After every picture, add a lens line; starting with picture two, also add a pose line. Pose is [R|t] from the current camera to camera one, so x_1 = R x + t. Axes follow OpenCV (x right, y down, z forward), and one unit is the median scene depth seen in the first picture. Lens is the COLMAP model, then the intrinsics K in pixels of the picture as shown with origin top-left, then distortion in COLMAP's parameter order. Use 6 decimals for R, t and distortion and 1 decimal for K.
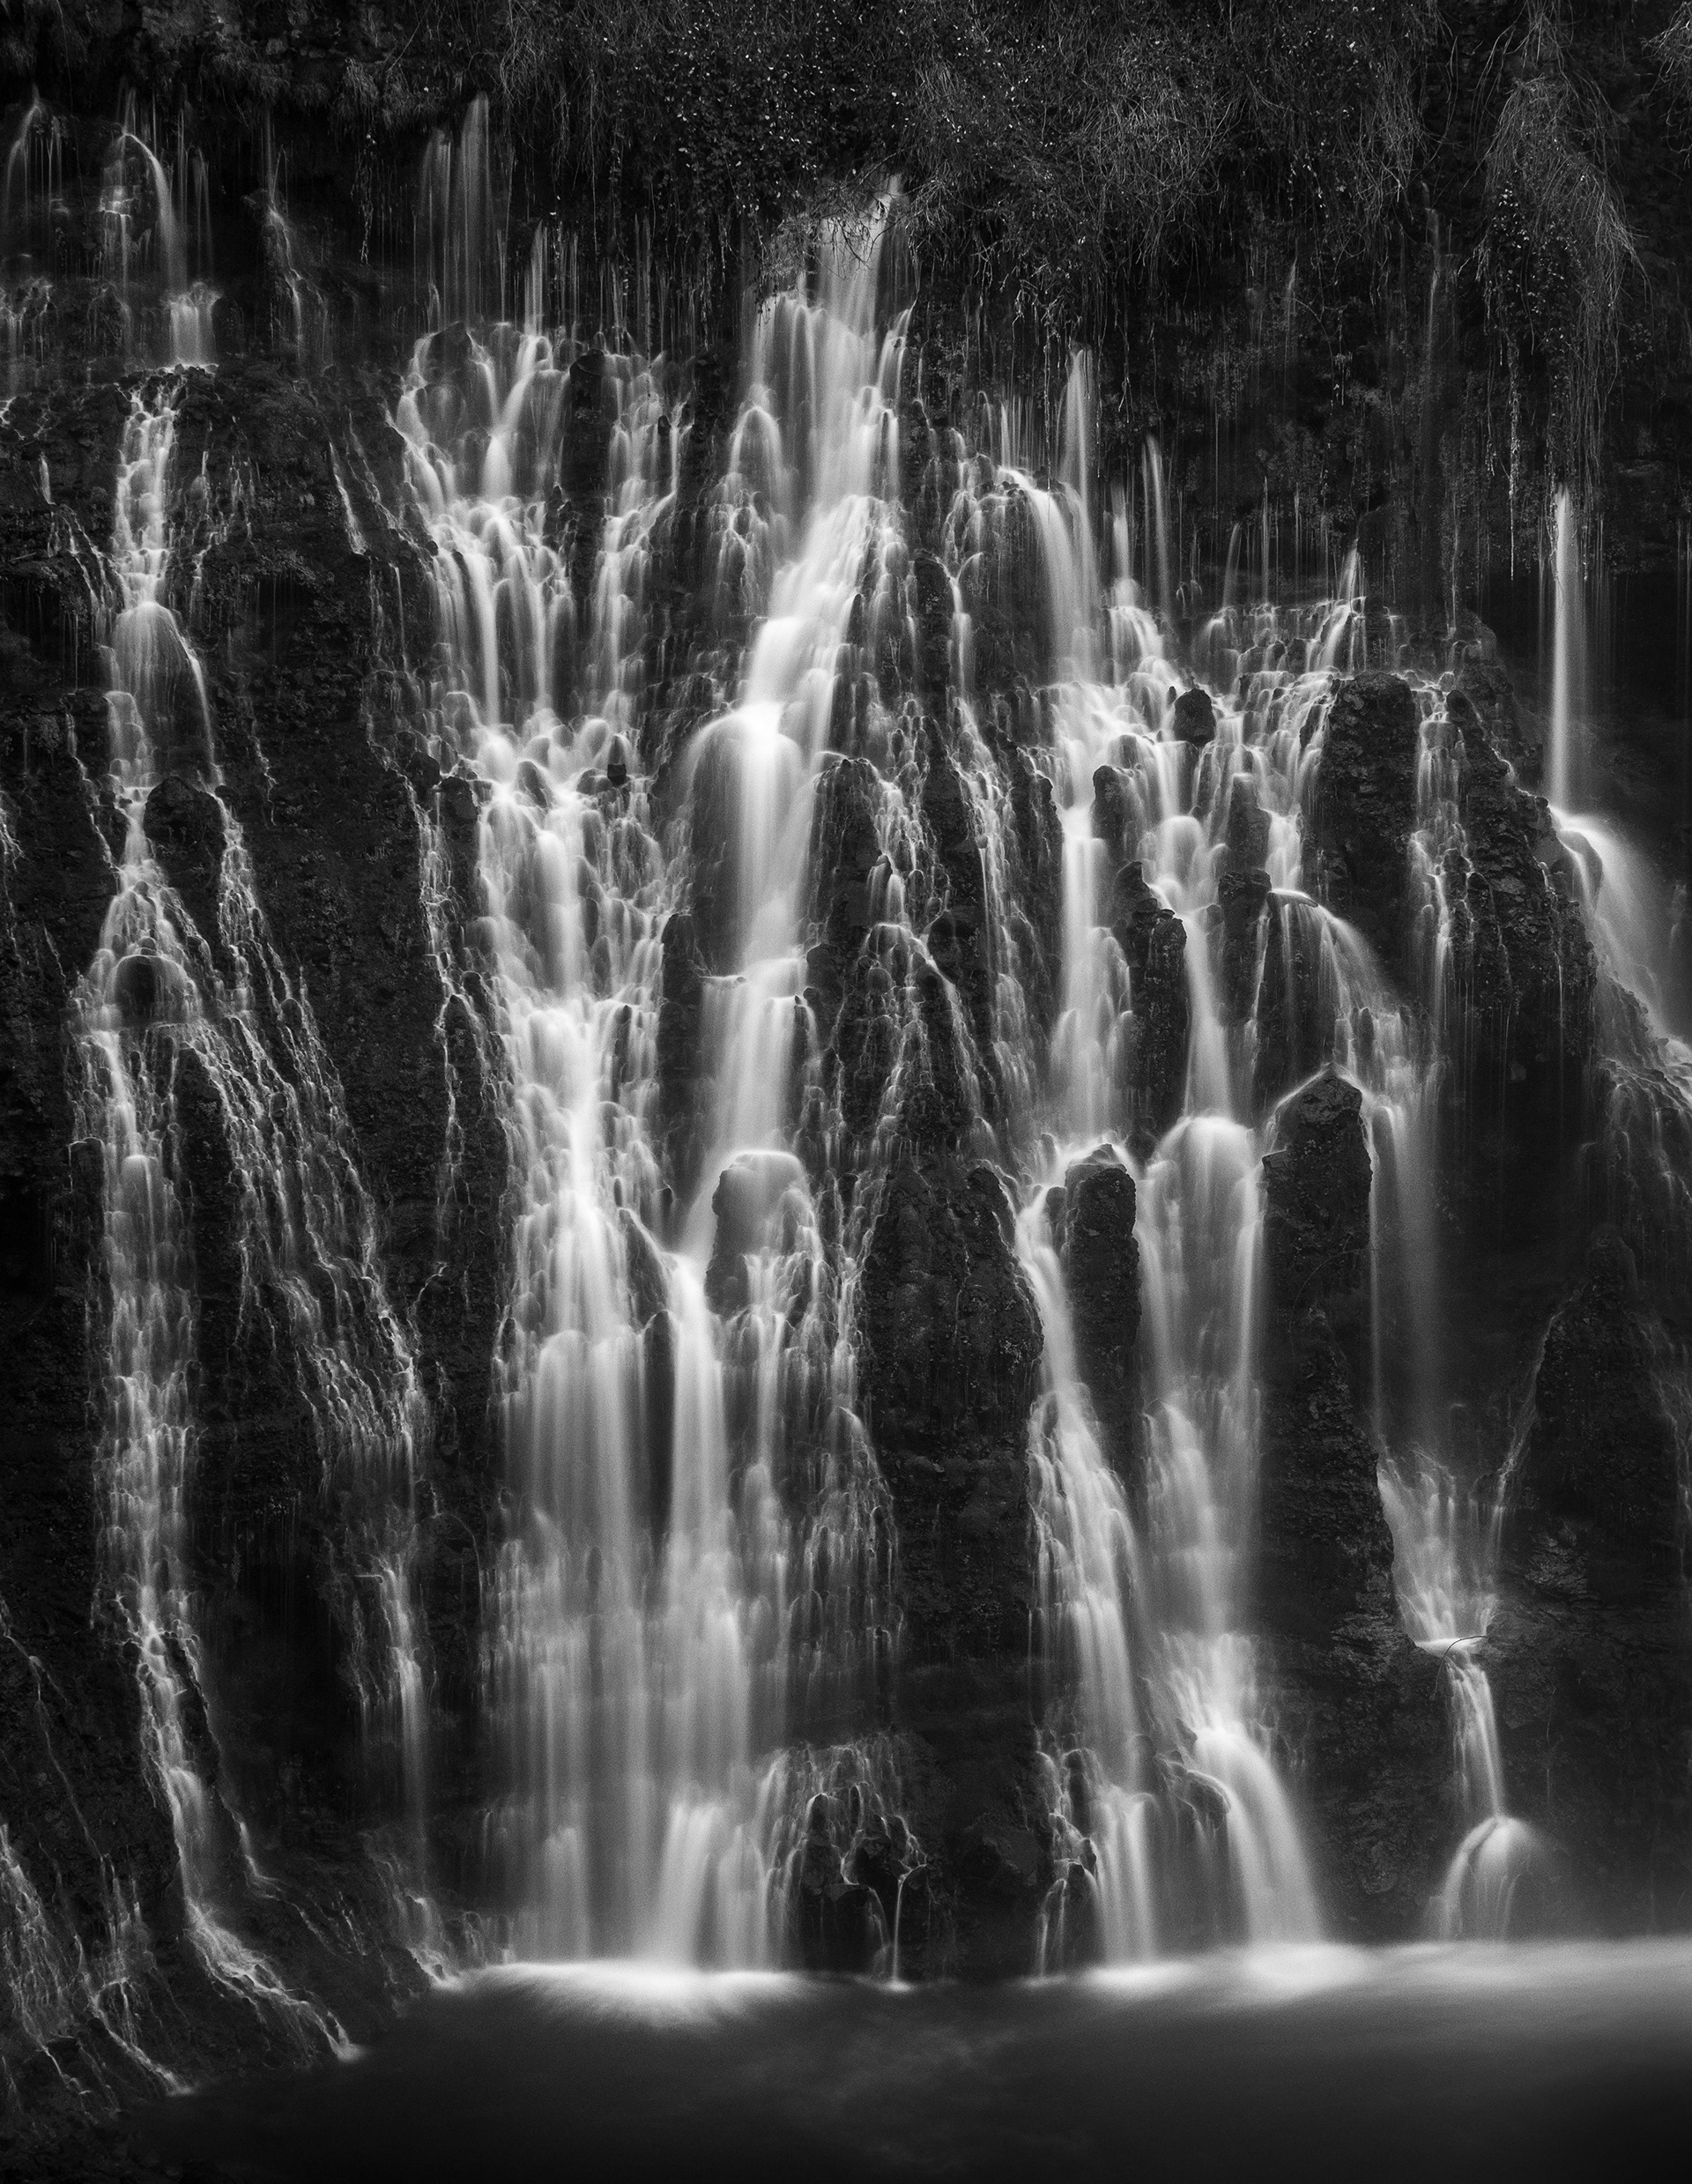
lens RADIAL K [[3774.4, 0, 846.6], [0, 3774.4, 1225.6], [0, 0, 1]] dist [0.015490, -0.084419]
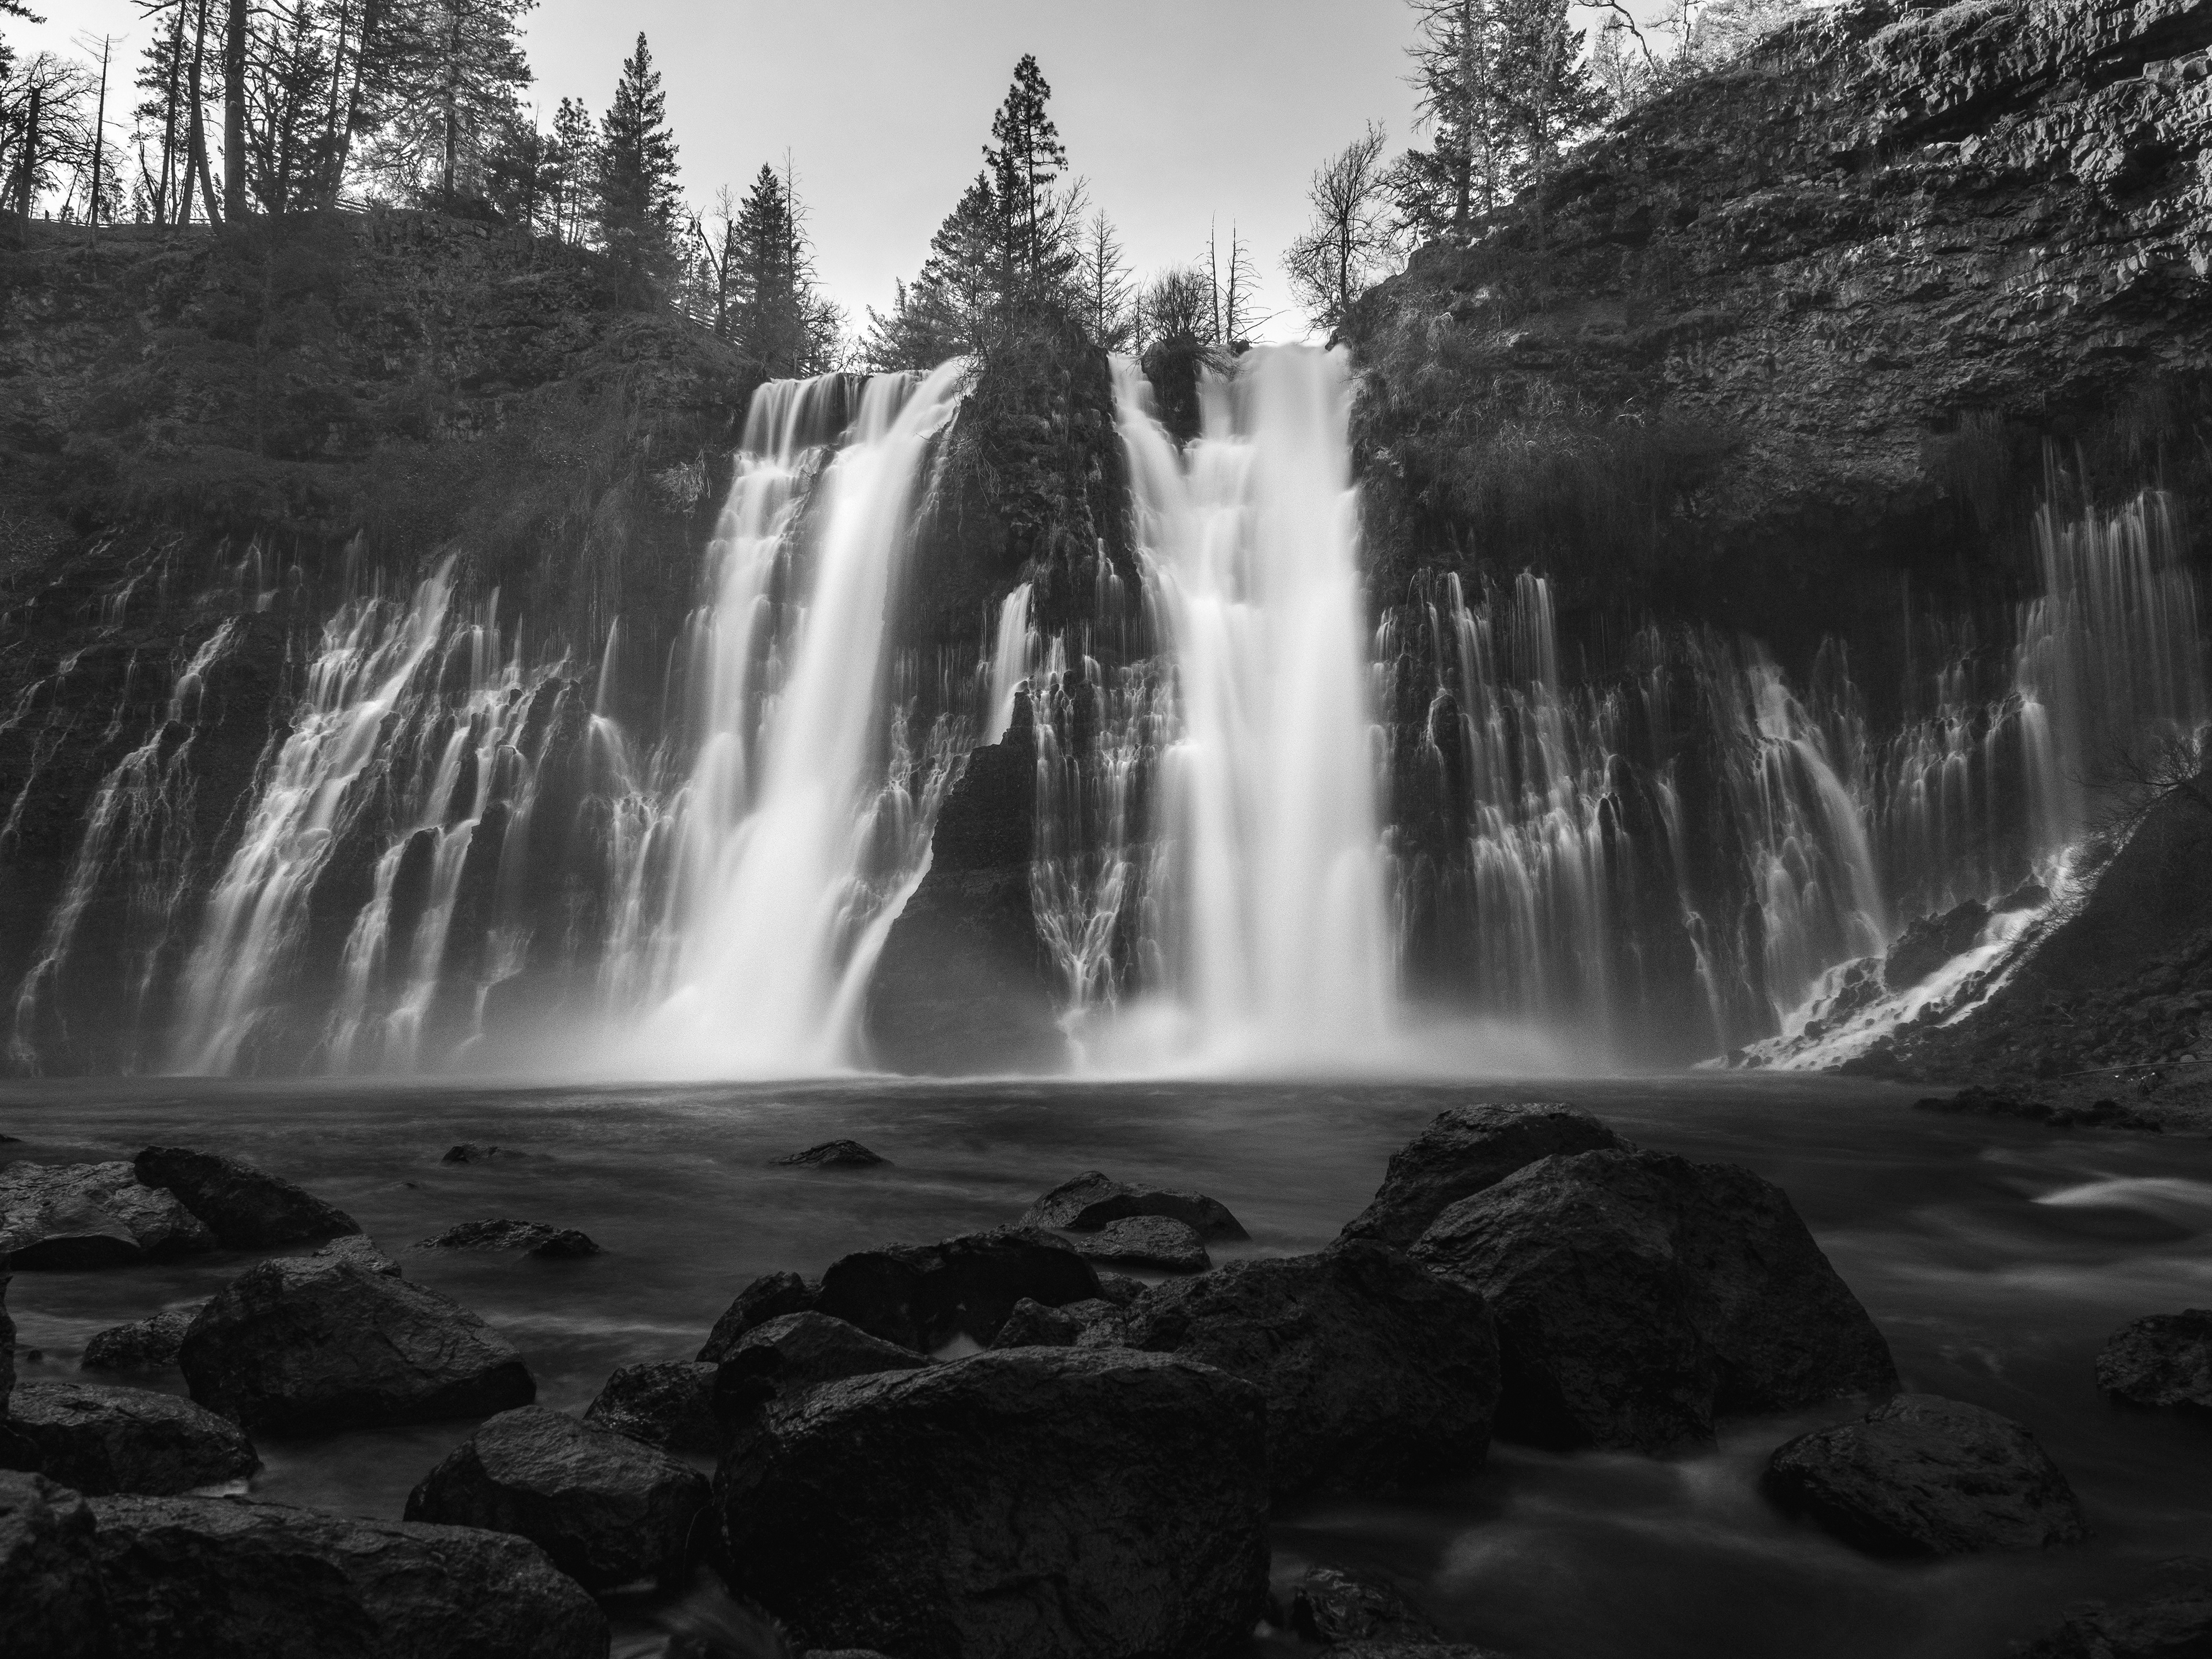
lens RADIAL K [[1564.1, 0, 1106.0], [0, 1564.1, 829.5], [0, 0, 1]] dist [-0.002214, 0.000749]
pose [[0.975265, -0.034828, -0.218277, 0.856170], [-0.010284, 0.979289, -0.202204, 0.225792], [0.220798, 0.199448, 0.954709, -0.072983]]
